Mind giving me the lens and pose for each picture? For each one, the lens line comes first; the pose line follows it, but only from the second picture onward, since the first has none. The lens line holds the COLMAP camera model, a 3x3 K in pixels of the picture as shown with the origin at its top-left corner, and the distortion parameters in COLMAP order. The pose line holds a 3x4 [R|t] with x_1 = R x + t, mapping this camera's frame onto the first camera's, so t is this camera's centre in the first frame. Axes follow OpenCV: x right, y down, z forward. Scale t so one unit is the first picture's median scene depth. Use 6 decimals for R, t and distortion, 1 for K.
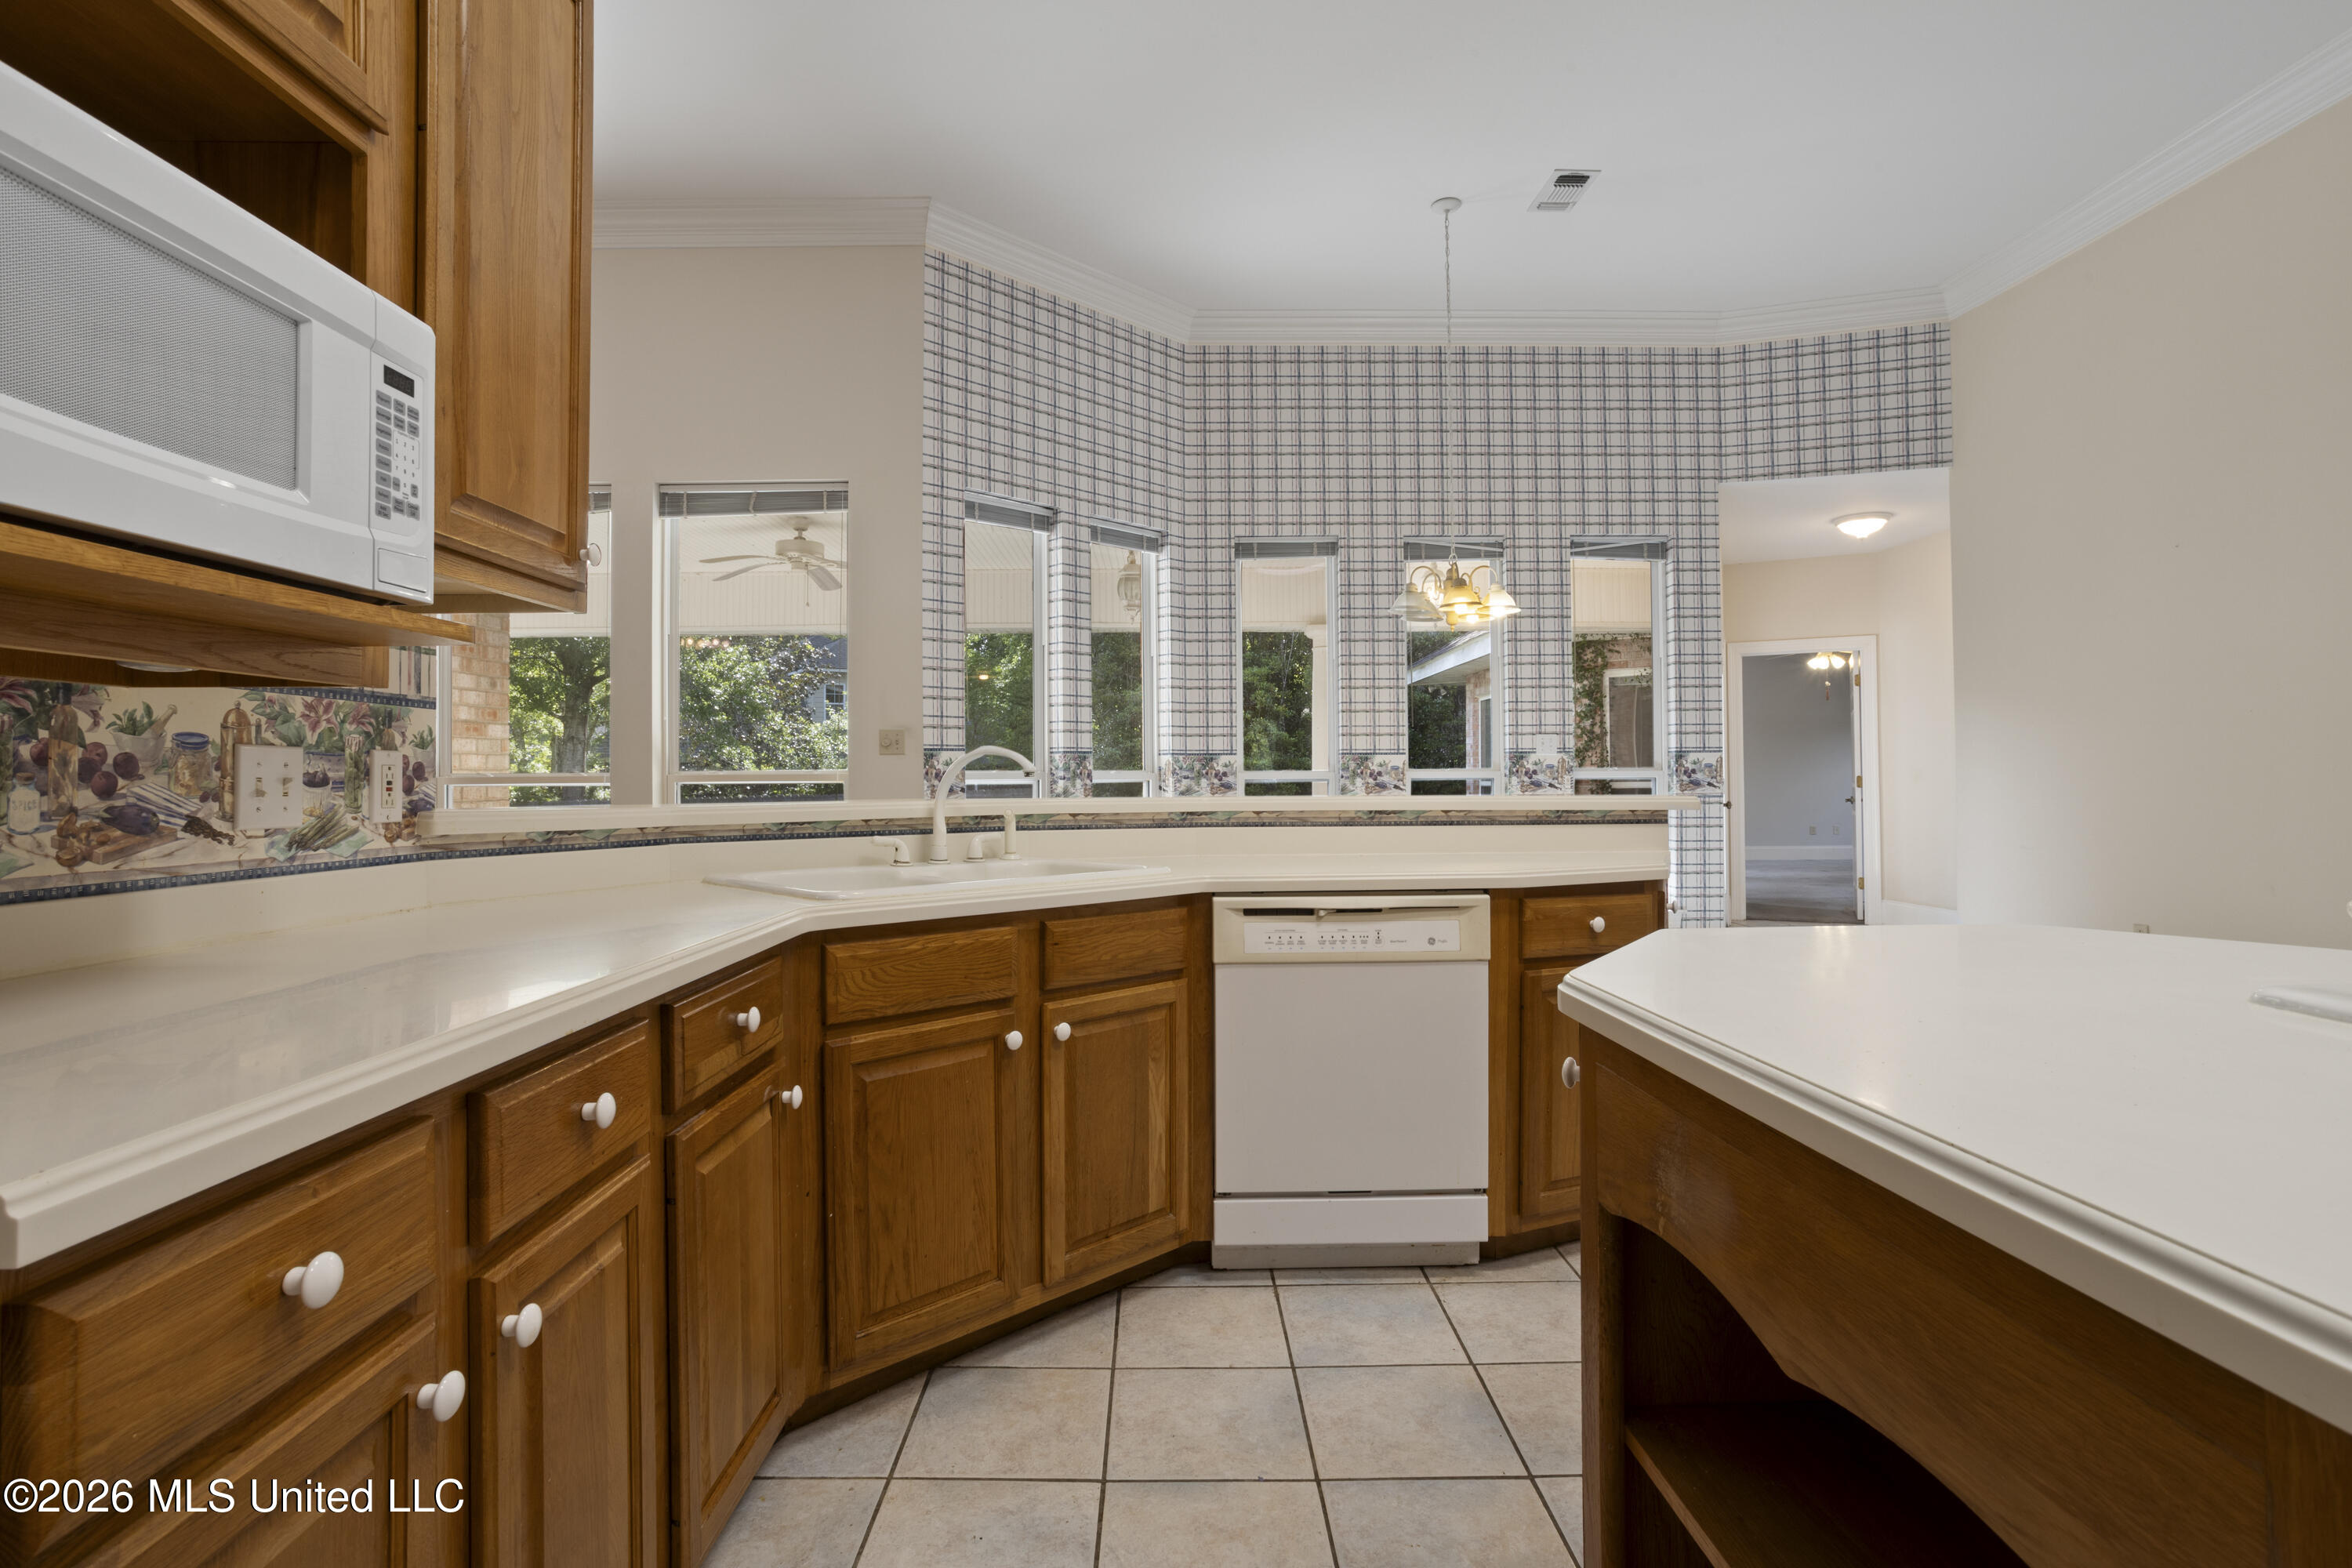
lens RADIAL K [[1108.8, 0, 1174.1], [0, 1108.8, 766.2], [0, 0, 1]] dist [-0.001480, 0.007098]
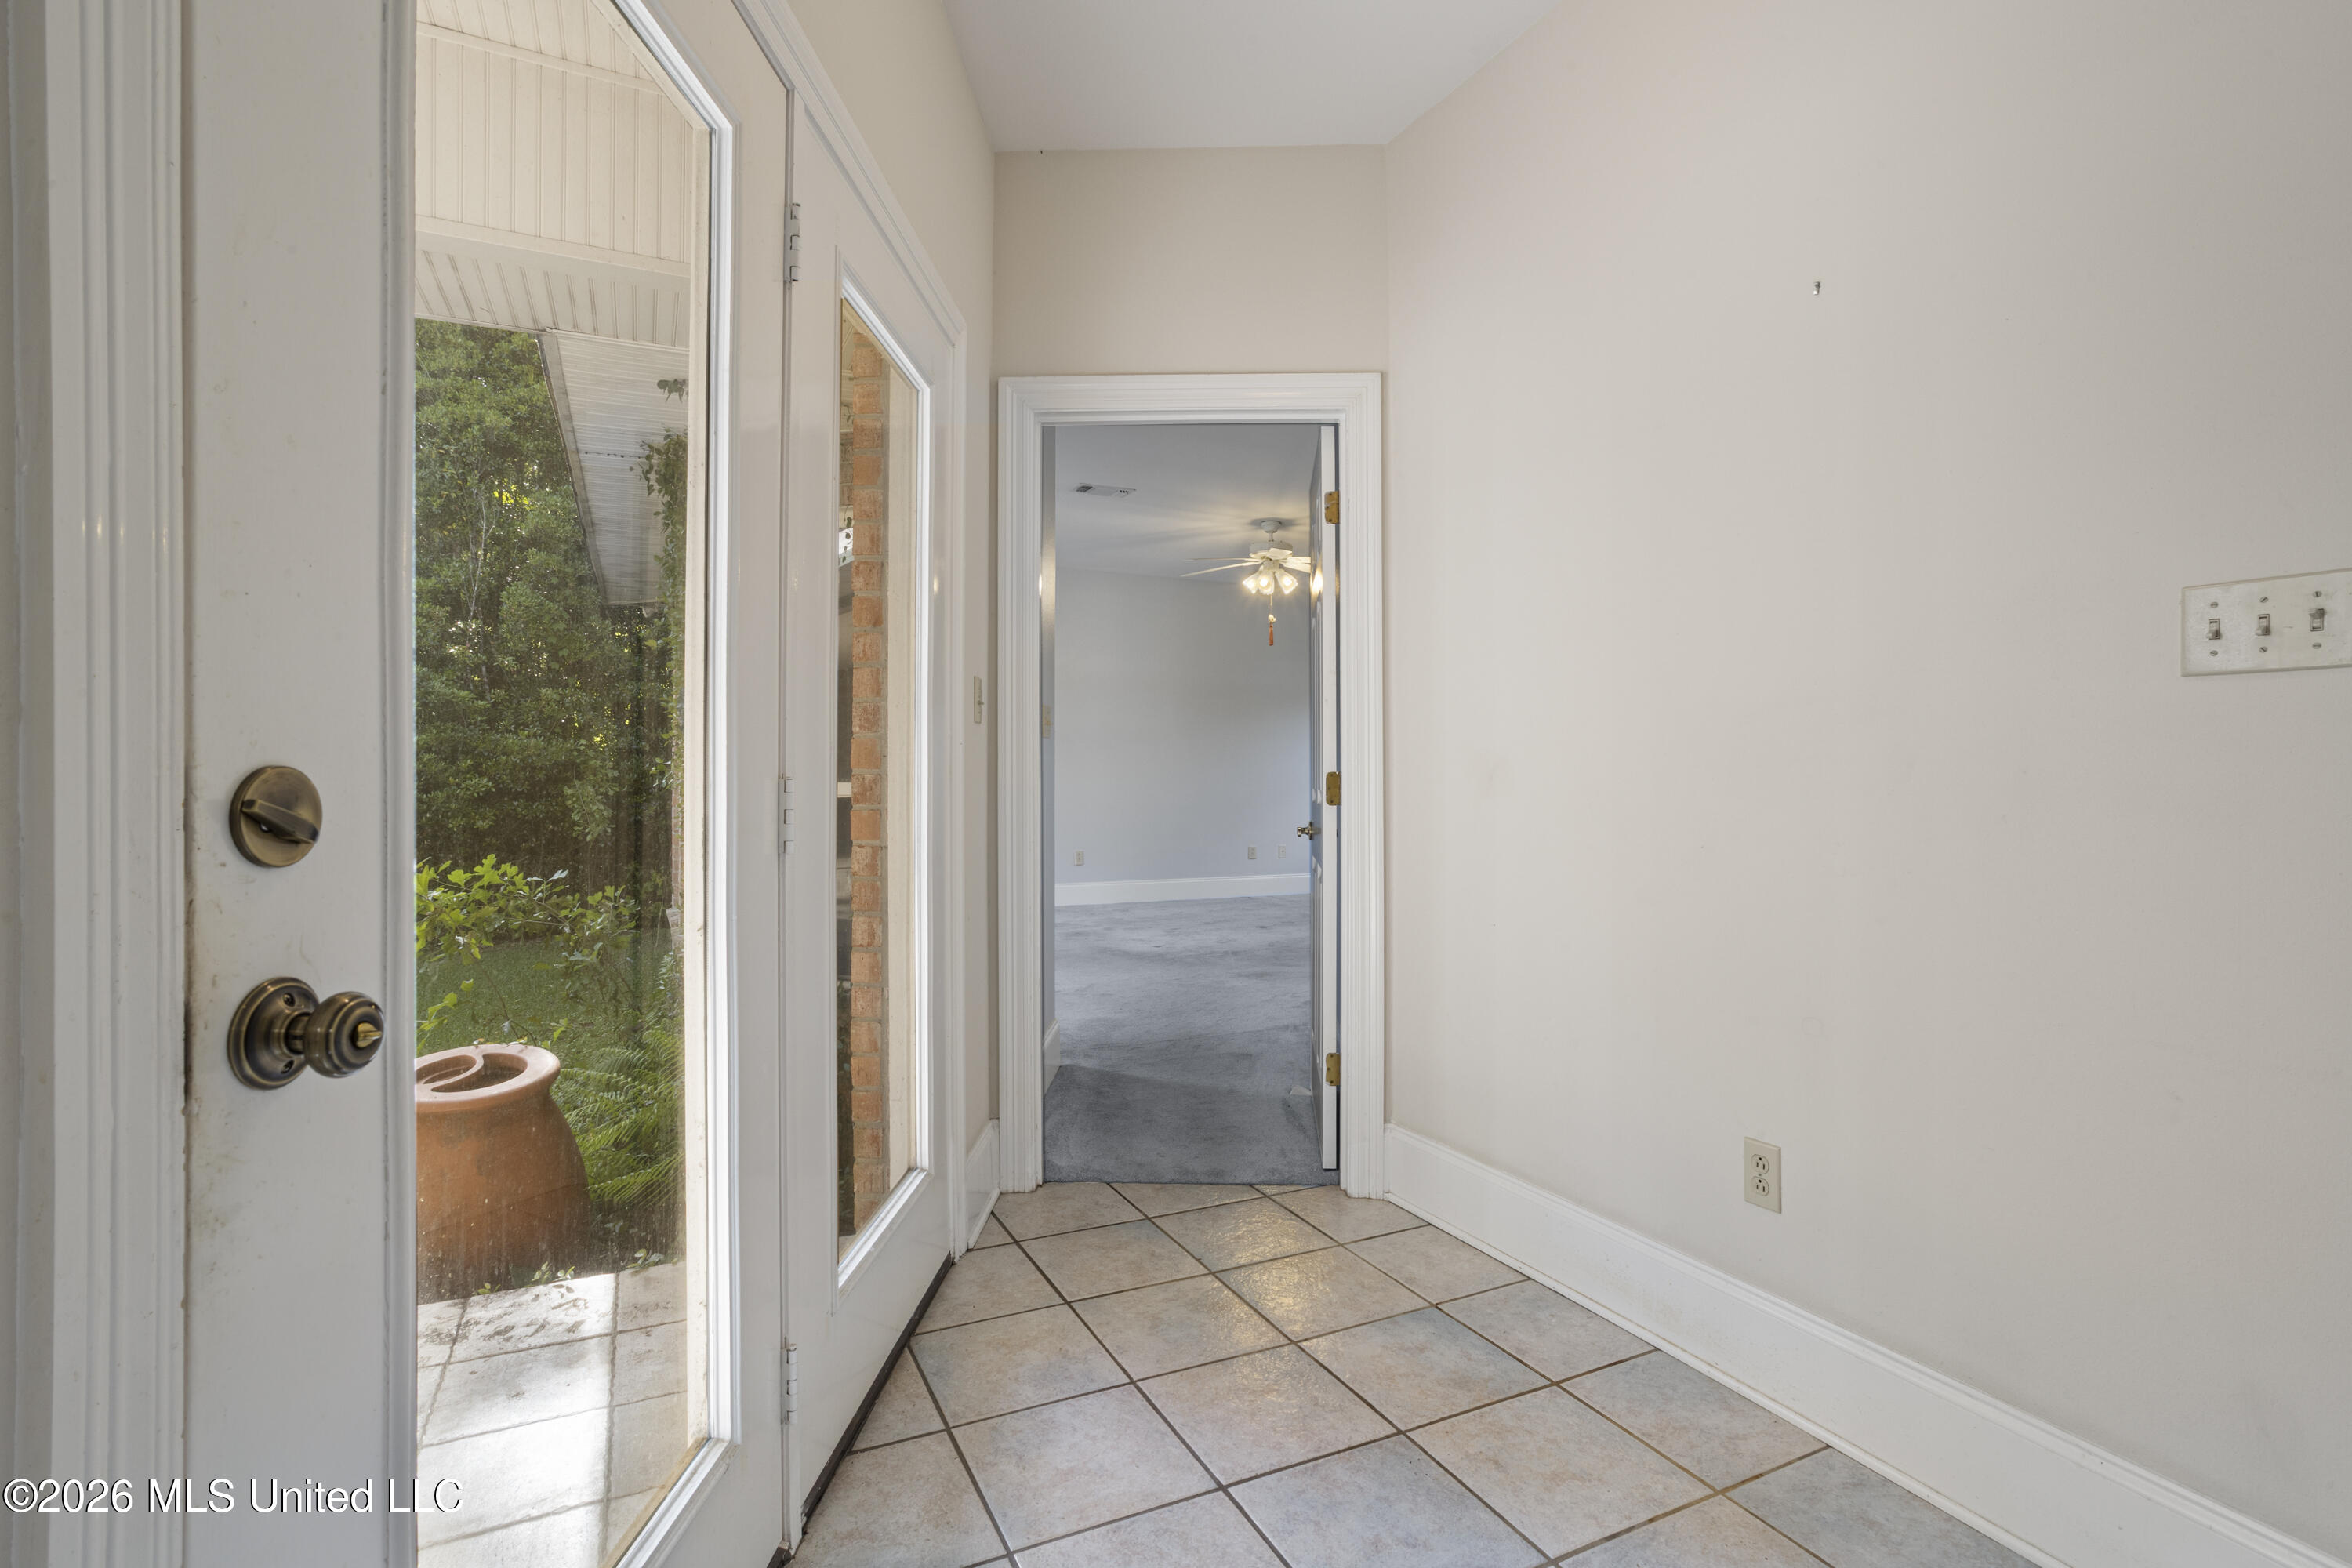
lens RADIAL K [[1108.8, 0, 1174.1], [0, 1108.8, 766.2], [0, 0, 1]] dist [-0.001480, 0.007098]
pose [[0.905568, 0.010909, 0.424062, 0.429286], [-0.013050, 0.999913, 0.002144, 0.006943], [-0.424001, -0.007476, 0.905631, 0.714268]]
